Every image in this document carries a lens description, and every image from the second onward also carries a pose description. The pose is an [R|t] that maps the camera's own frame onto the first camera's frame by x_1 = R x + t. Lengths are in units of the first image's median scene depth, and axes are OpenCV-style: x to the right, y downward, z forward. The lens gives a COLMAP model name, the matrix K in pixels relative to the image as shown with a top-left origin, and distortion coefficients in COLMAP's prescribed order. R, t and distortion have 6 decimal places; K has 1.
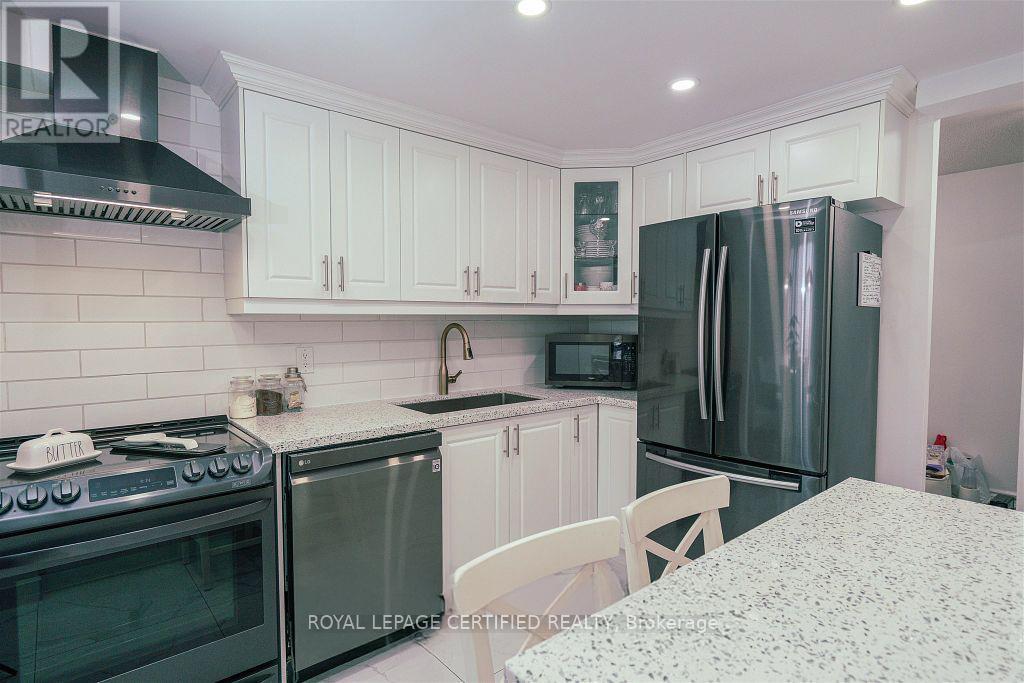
lens RADIAL K [[530.8, 0, 512.0], [0, 530.8, 341.5], [0, 0, 1]] dist [0.004952, 0.000649]
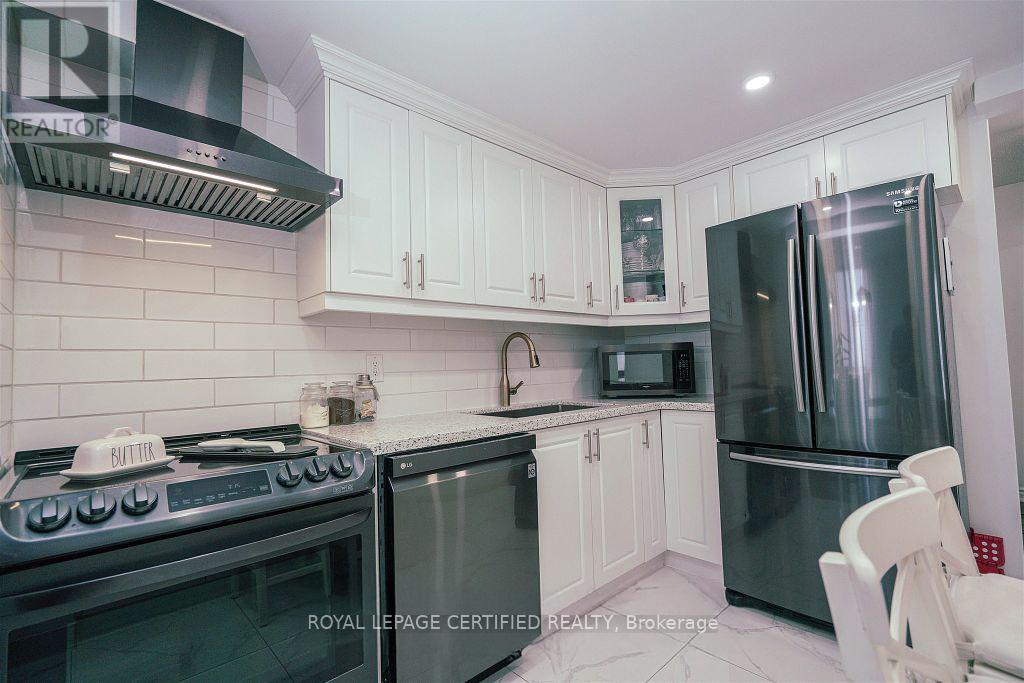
lens RADIAL K [[458.2, 0, 510.5], [0, 458.2, 342.5], [0, 0, 1]] dist [0.000462, 0.000408]
pose [[0.998639, -0.026861, 0.044709, -0.192250], [0.031145, 0.994693, -0.098056, 0.082329], [-0.041838, 0.099315, 0.994176, 0.173193]]
